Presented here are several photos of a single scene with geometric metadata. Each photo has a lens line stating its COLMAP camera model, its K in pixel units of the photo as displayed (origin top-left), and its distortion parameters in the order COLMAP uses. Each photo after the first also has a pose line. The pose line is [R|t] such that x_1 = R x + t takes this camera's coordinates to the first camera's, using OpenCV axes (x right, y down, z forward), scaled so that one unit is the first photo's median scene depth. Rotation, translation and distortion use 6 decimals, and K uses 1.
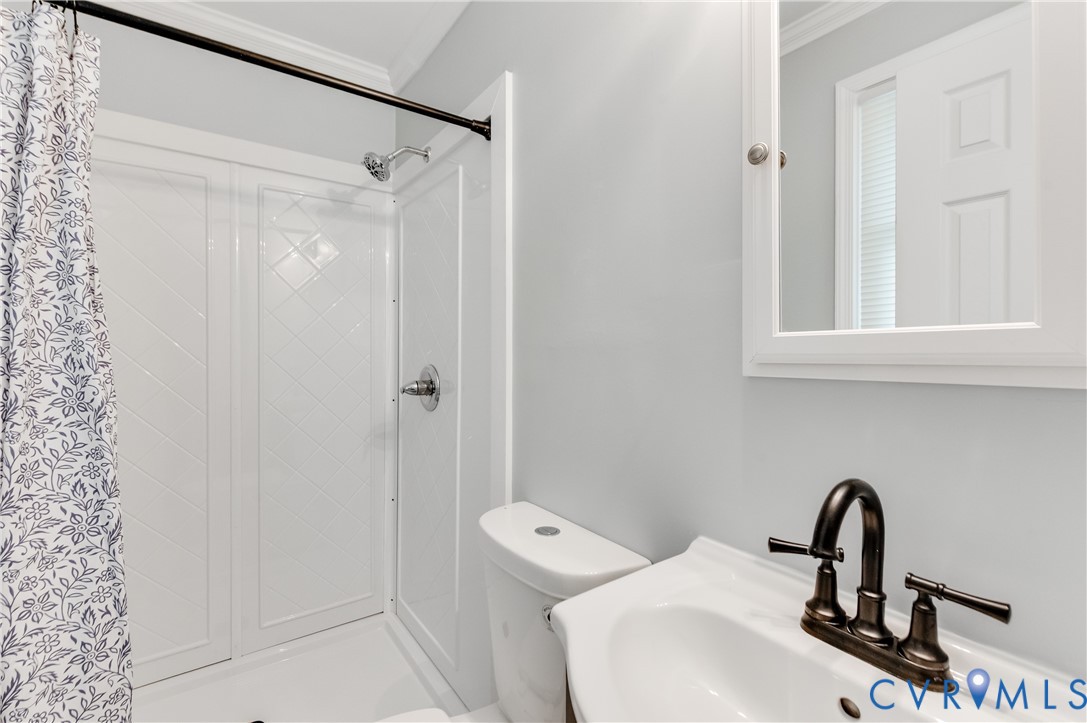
lens RADIAL K [[472.0, 0, 543.1], [0, 472.0, 354.6], [0, 0, 1]] dist [0.007910, 0.001834]
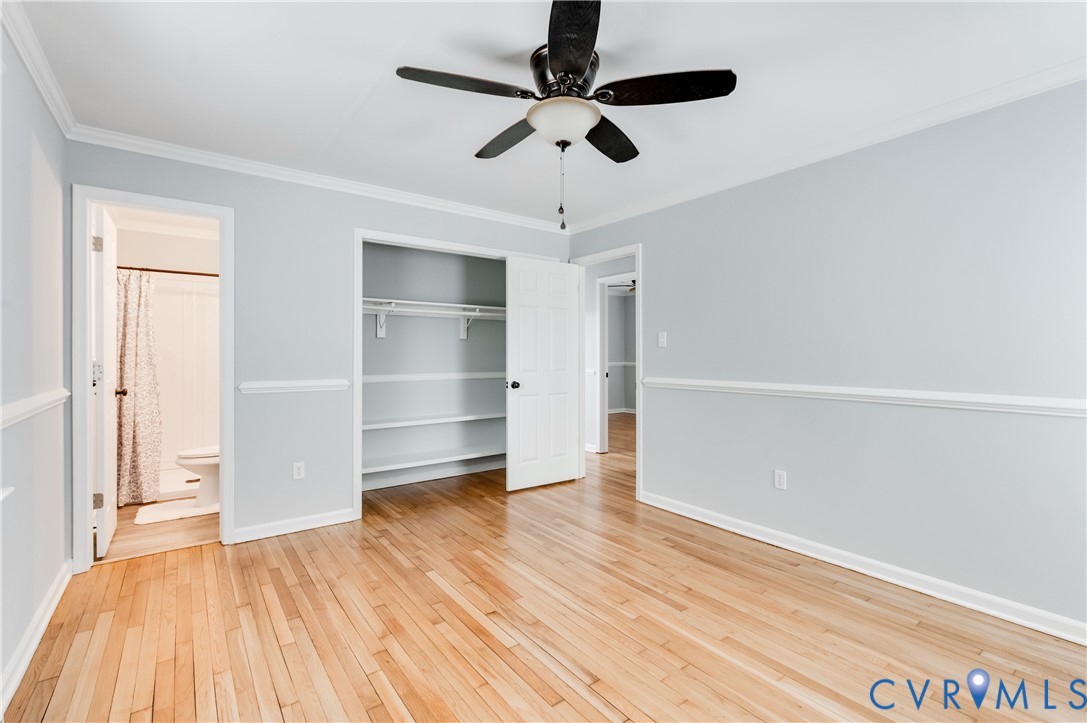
lens RADIAL K [[472.0, 0, 540.4], [0, 472.0, 355.4], [0, 0, 1]] dist [0.007910, 0.001834]
pose [[0.999701, -0.007160, 0.023388, 2.477944], [0.007493, 0.999871, -0.014191, 0.113739], [-0.023283, 0.014362, 0.999626, -3.410020]]
